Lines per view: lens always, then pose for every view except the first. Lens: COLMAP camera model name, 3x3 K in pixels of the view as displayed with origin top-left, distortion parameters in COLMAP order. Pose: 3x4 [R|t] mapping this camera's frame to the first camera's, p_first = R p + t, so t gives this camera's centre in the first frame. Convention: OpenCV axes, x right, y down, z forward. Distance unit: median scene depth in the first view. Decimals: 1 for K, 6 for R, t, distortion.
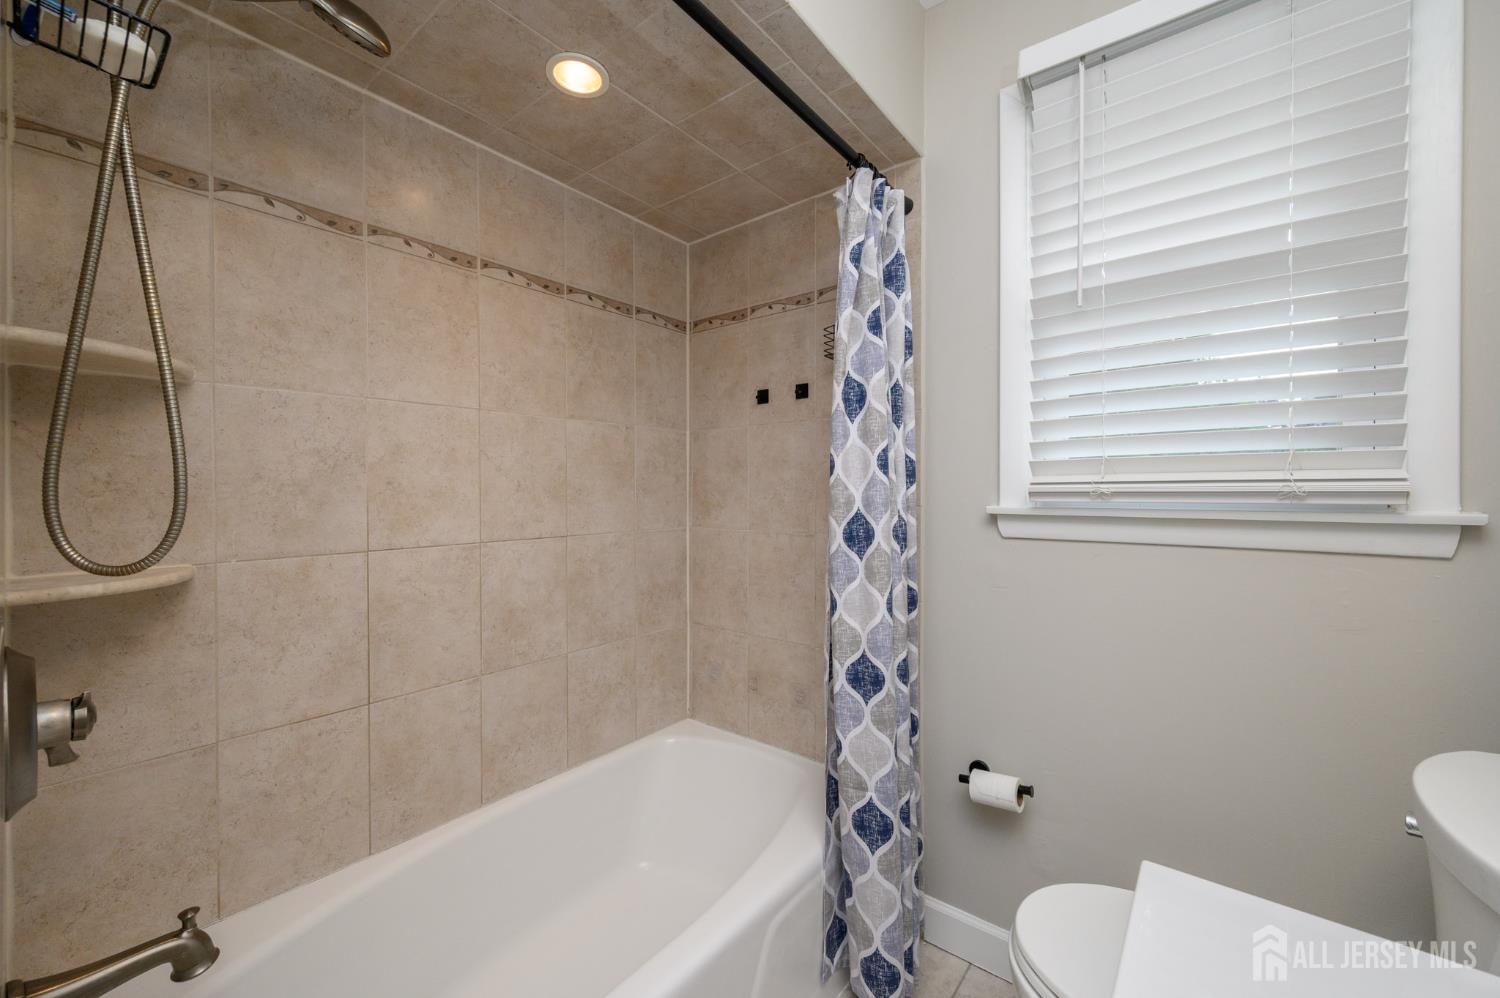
lens RADIAL K [[589.9, 0, 767.3], [0, 589.9, 494.2], [0, 0, 1]] dist [-0.000226, 0.000067]
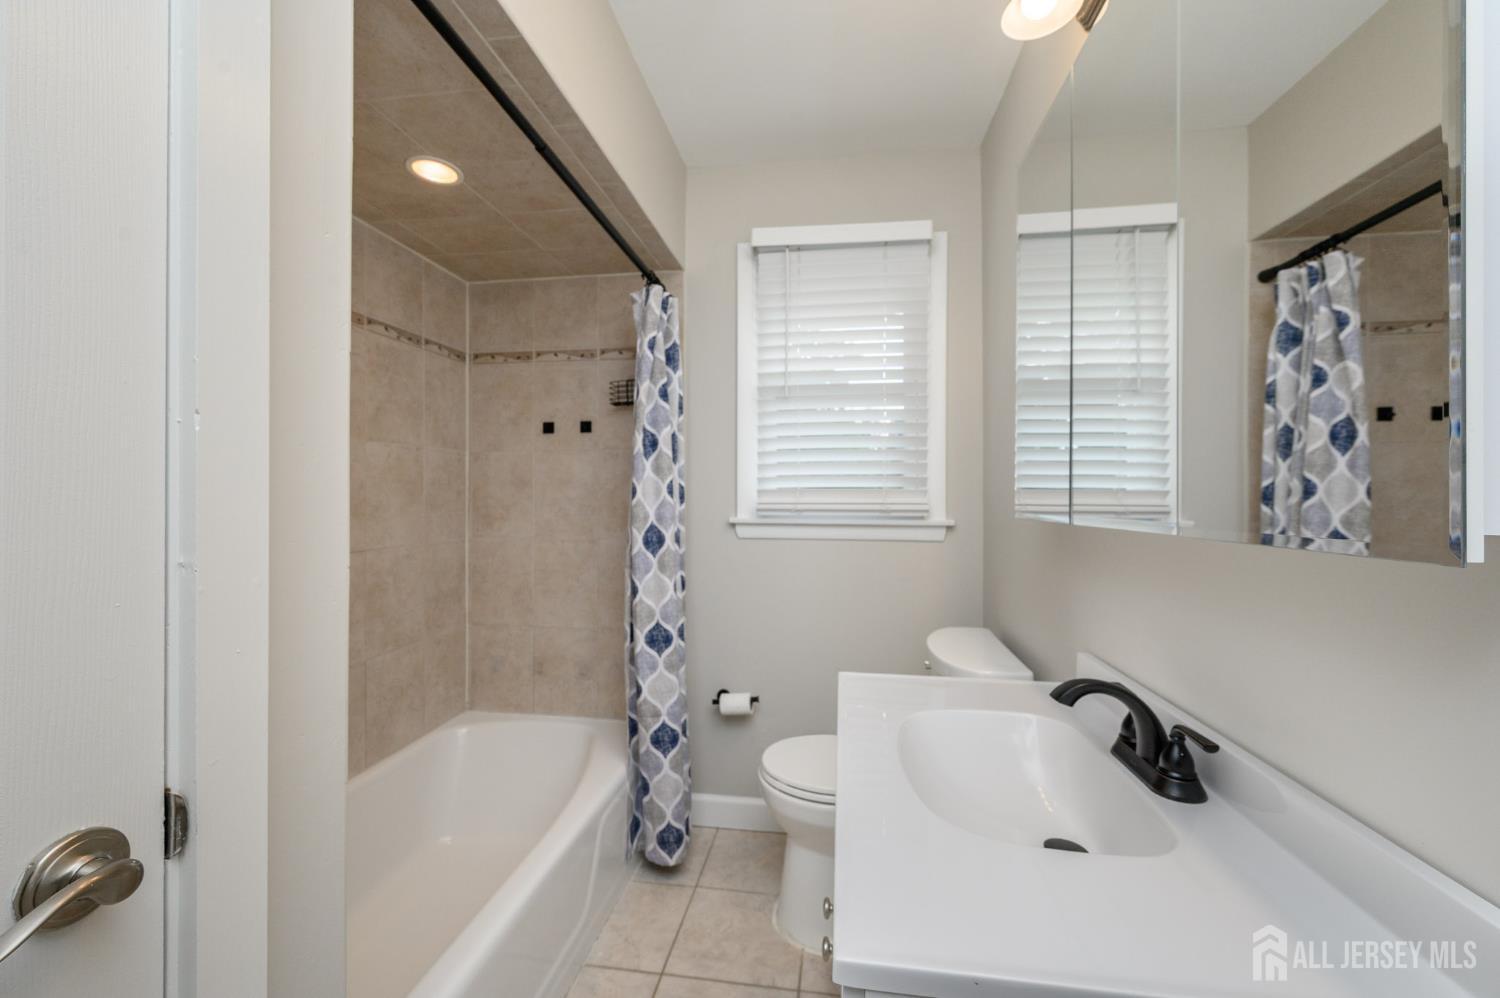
lens RADIAL K [[589.9, 0, 752.5], [0, 589.9, 495.6], [0, 0, 1]] dist [-0.000226, 0.000067]
pose [[0.874070, -0.000472, 0.485801, -0.308963], [0.000142, 1.000000, 0.000716, -0.037099], [-0.485801, -0.000556, 0.874069, -0.344722]]
